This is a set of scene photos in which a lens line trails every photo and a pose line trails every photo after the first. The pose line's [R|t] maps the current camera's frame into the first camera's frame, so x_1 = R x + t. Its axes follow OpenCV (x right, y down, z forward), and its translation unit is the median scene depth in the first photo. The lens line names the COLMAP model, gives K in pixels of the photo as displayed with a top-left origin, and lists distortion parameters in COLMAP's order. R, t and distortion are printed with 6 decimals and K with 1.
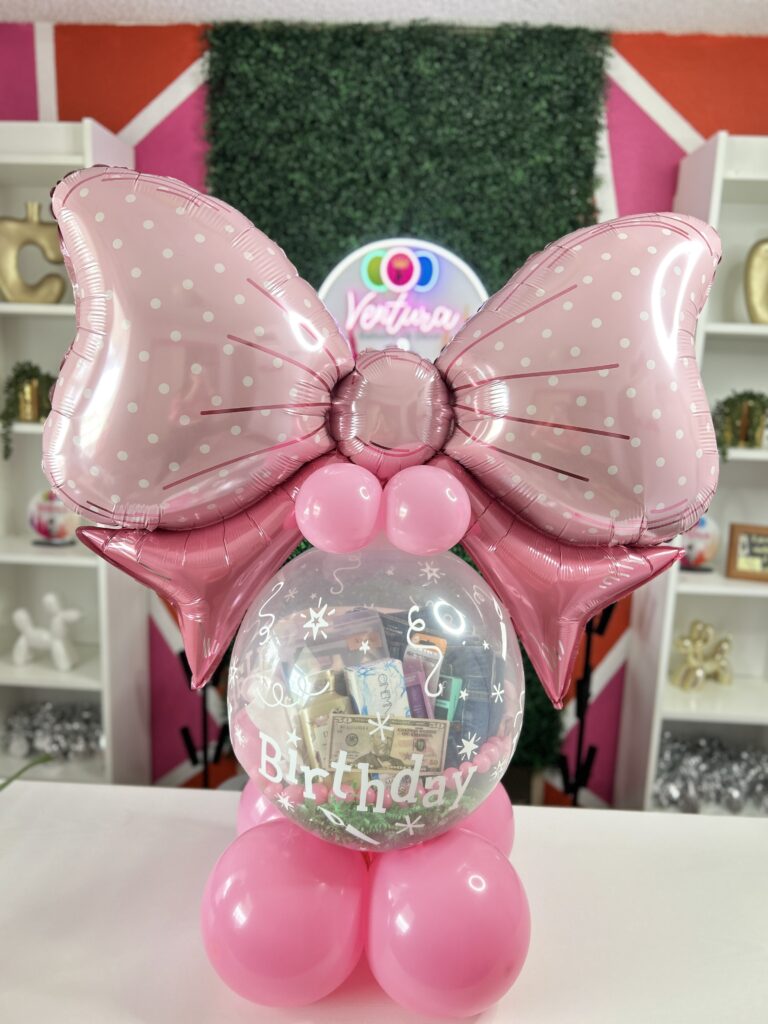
lens RADIAL K [[779.4, 0, 379.9], [0, 779.4, 512.0], [0, 0, 1]] dist [0.003996, -0.005657]
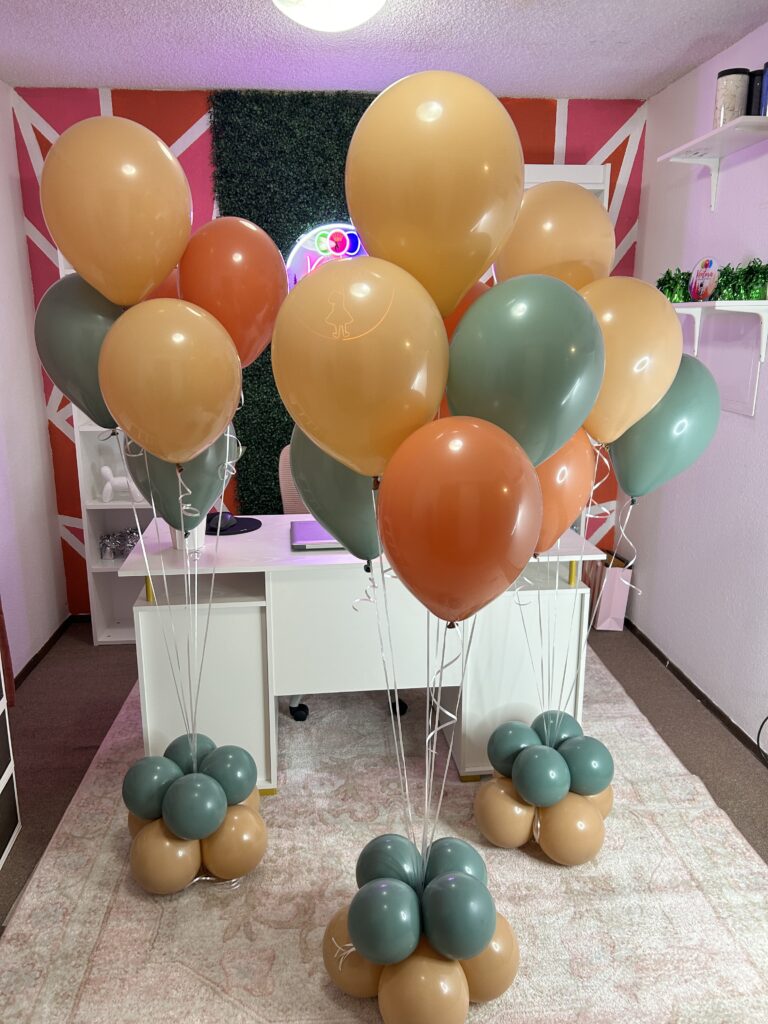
lens RADIAL K [[779.4, 0, 370.6], [0, 779.4, 522.1], [0, 0, 1]] dist [0.003996, -0.005657]
pose [[0.992054, -0.063836, 0.108420, -0.124477], [0.057415, 0.996464, 0.061347, 0.186000], [-0.111952, -0.054634, 0.992211, -0.692154]]
